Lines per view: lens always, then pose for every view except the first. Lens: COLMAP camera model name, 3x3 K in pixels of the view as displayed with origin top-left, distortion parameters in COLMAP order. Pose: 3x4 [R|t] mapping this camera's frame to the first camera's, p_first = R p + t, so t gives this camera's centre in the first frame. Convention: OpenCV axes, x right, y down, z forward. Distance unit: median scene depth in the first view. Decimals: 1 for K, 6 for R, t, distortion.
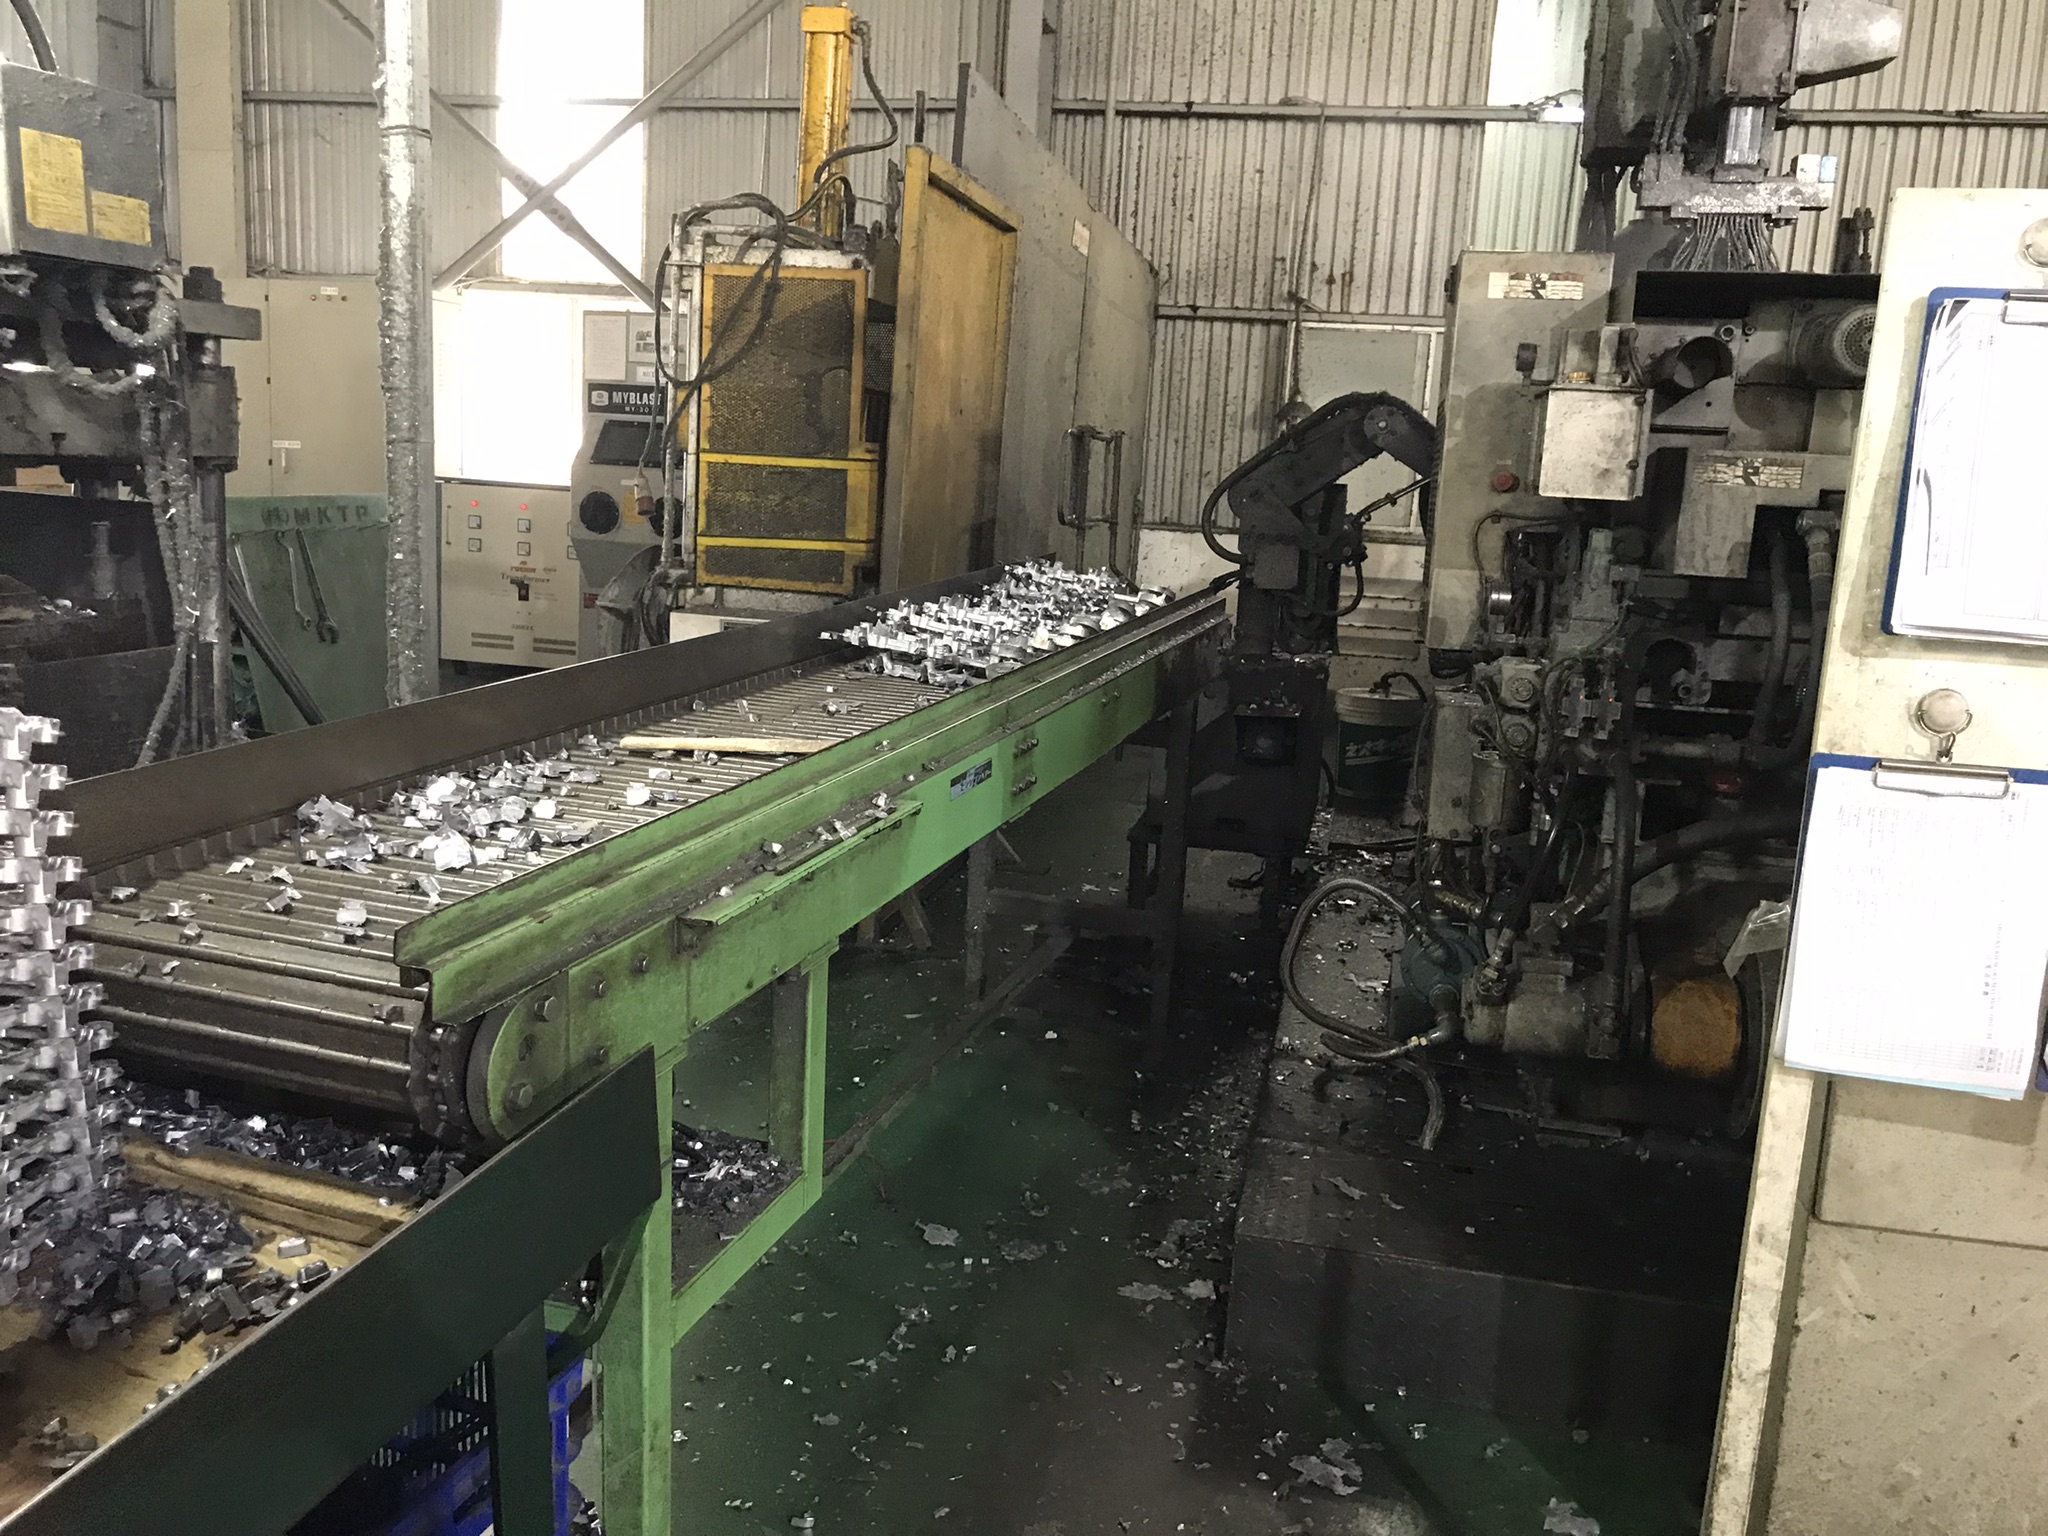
lens RADIAL K [[1740.7, 0, 1023.2], [0, 1740.7, 737.7], [0, 0, 1]] dist [0.029324, -0.013302]
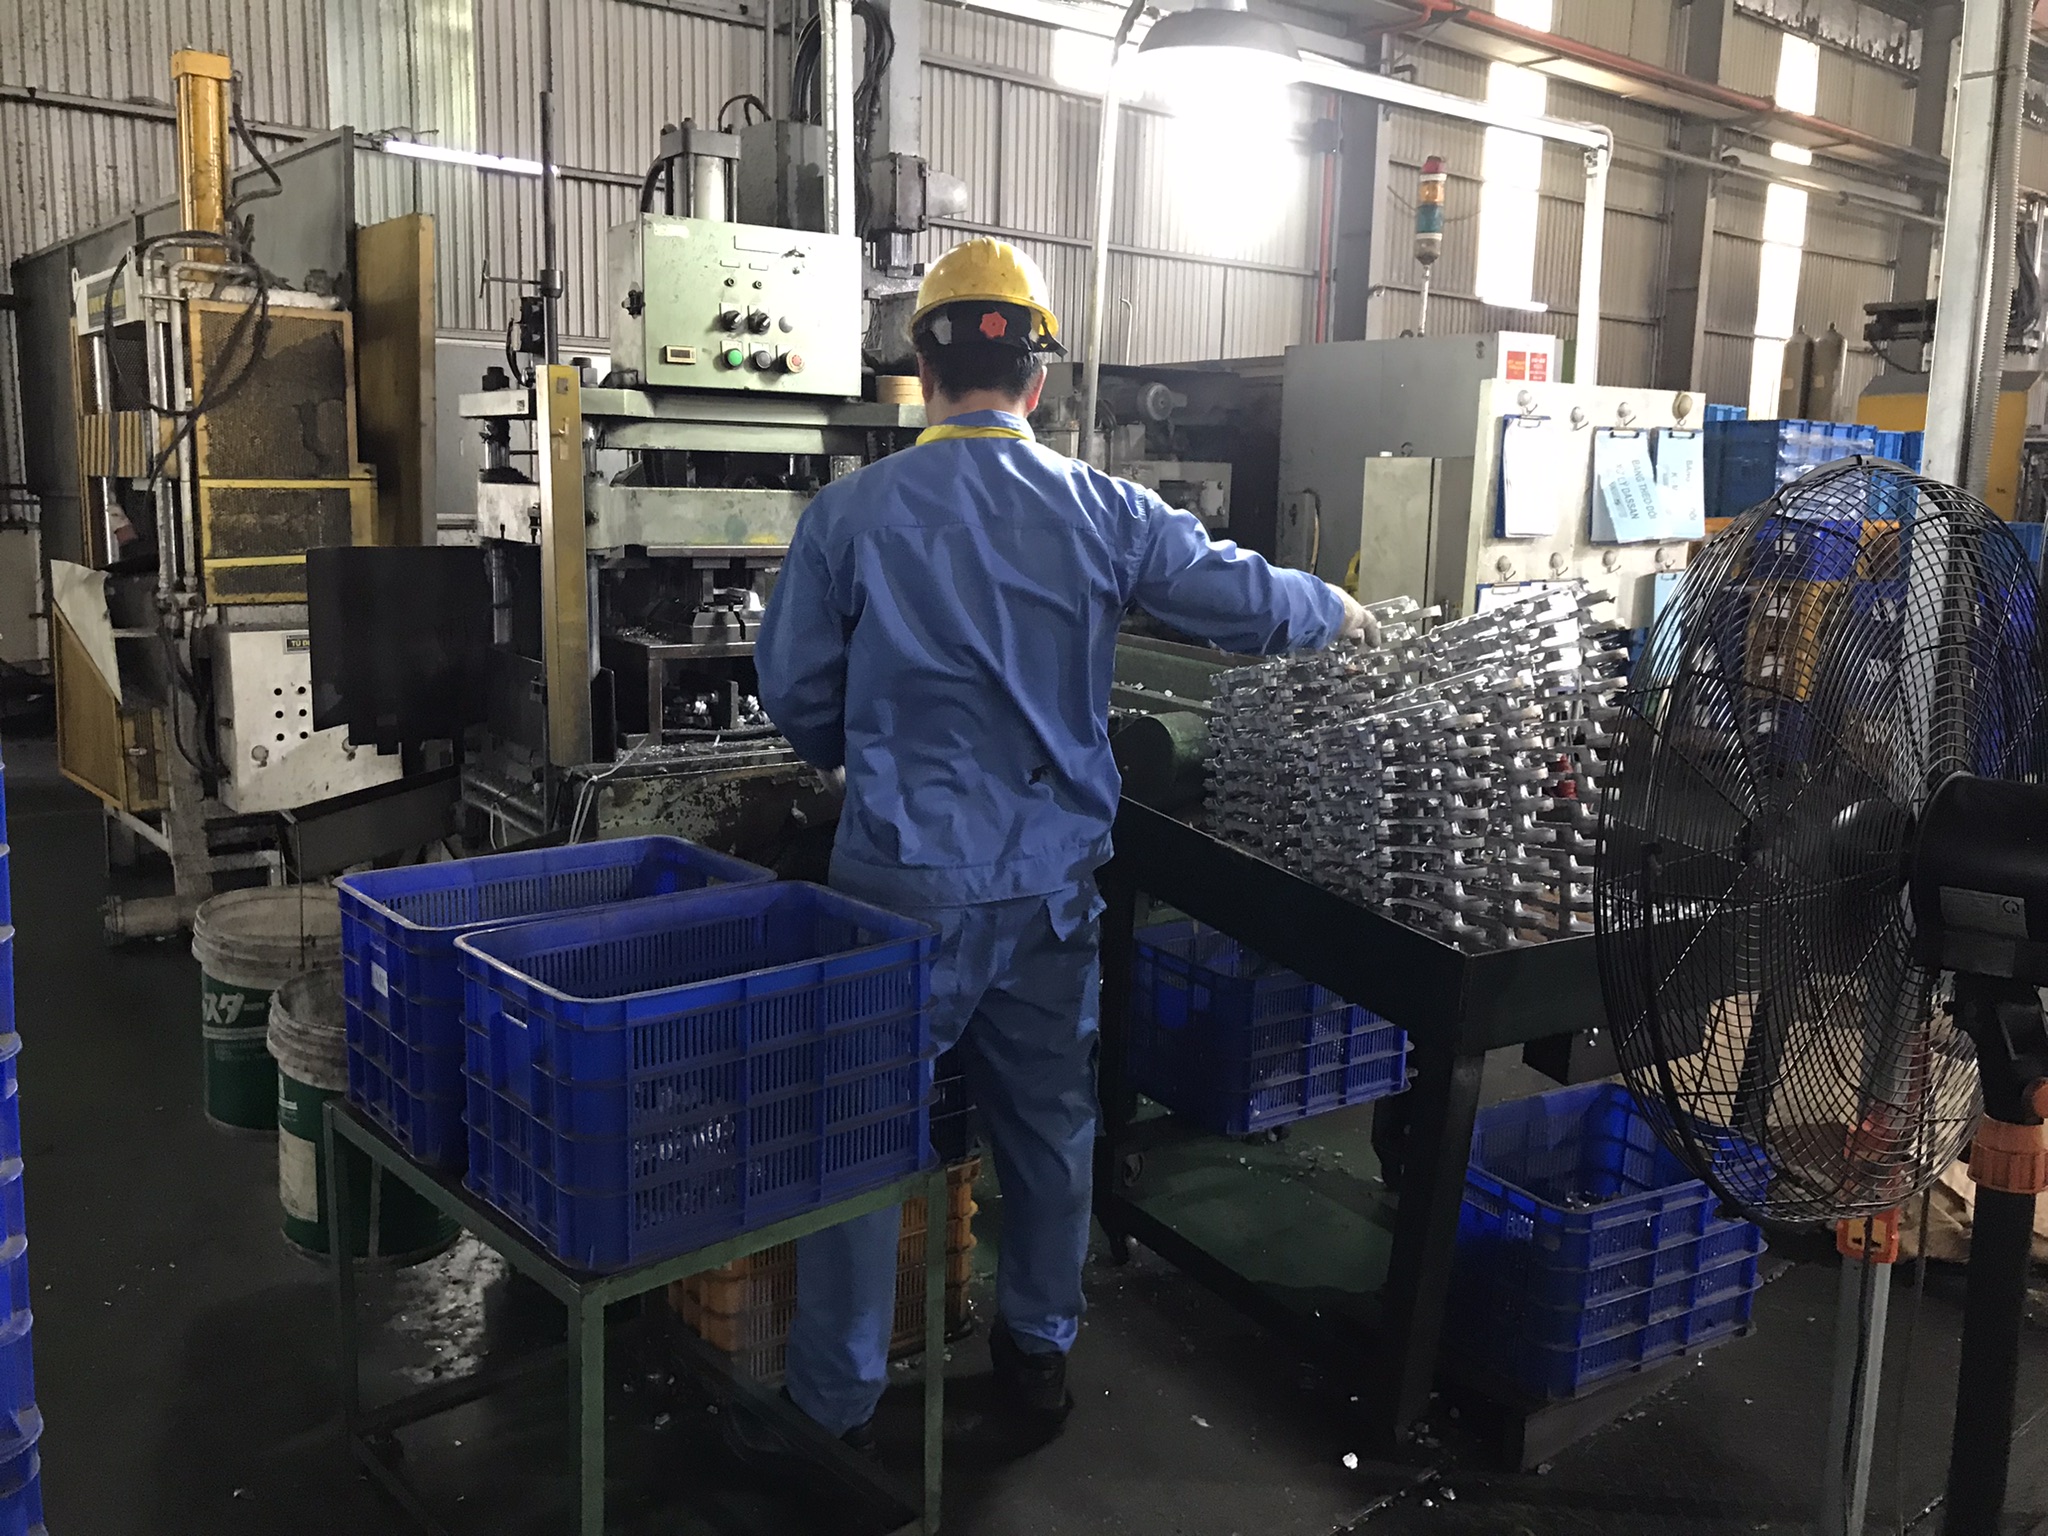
lens RADIAL K [[1740.7, 0, 1023.2], [0, 1740.7, 737.7], [0, 0, 1]] dist [0.029324, -0.013302]
pose [[0.613755, -0.160761, 0.772956, -0.703635], [0.143460, 0.985459, 0.091045, -0.034798], [-0.776353, 0.055009, 0.627893, -0.034590]]
